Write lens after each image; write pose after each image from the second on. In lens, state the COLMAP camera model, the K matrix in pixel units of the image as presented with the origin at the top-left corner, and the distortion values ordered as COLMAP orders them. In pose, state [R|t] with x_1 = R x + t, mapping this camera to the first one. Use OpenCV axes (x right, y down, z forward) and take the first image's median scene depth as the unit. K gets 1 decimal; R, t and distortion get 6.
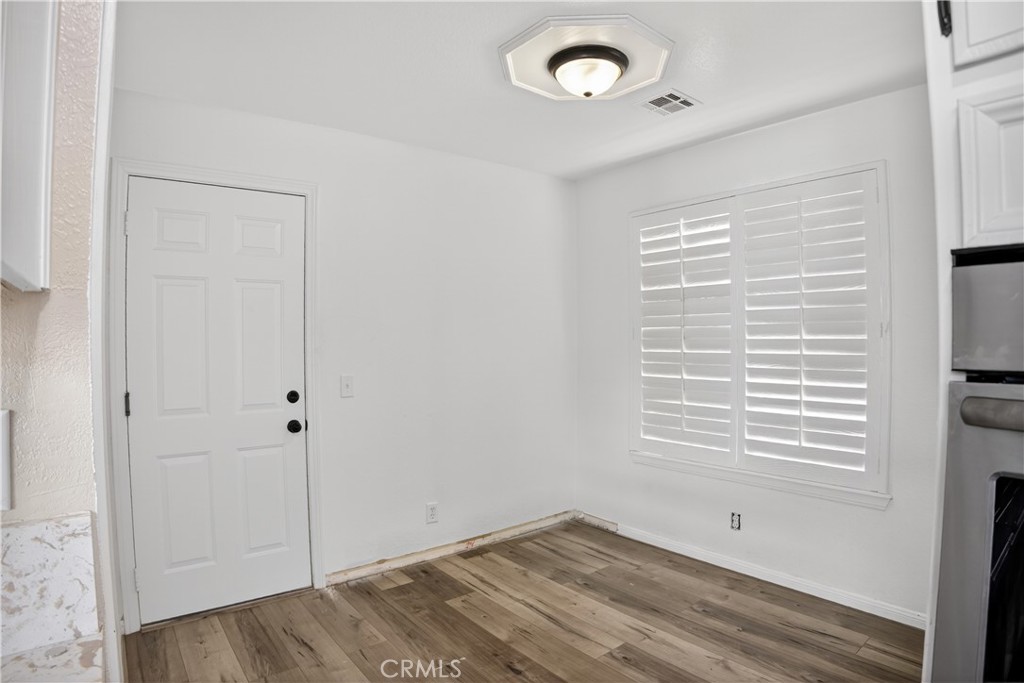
lens RADIAL K [[542.1, 0, 512.0], [0, 542.1, 341.5], [0, 0, 1]] dist [-0.179735, 0.029549]
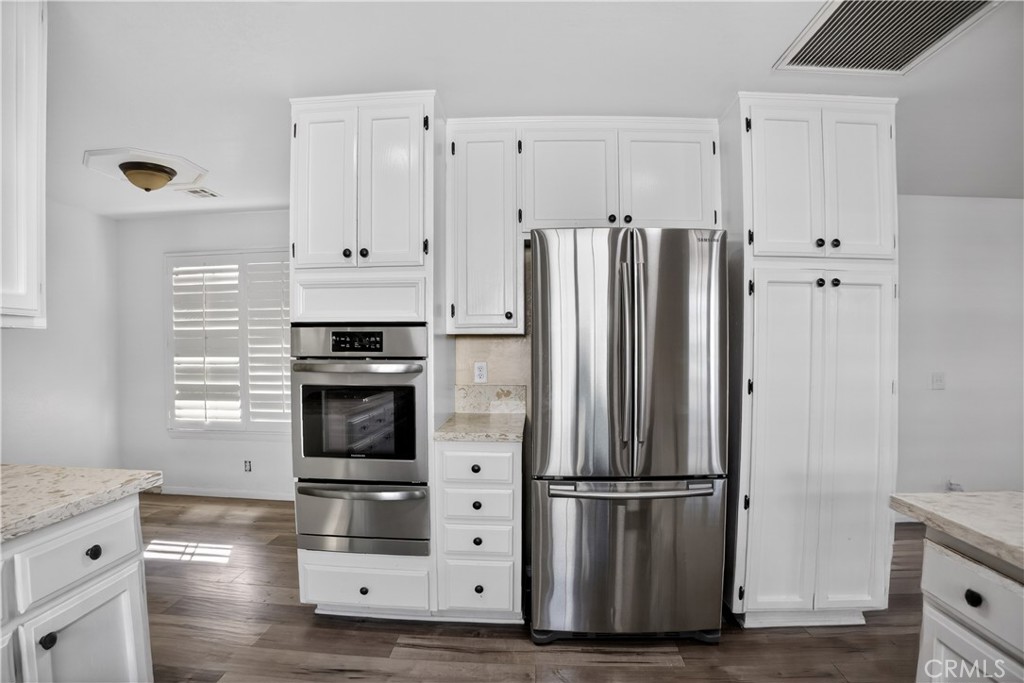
lens RADIAL K [[533.7, 0, 509.3], [0, 533.7, 356.1], [0, 0, 1]] dist [-0.125849, 0.022144]
pose [[0.661665, -0.017778, 0.749589, -0.202463], [0.006325, 0.999816, 0.018130, -0.001244], [-0.749773, -0.007254, 0.661656, -0.630122]]
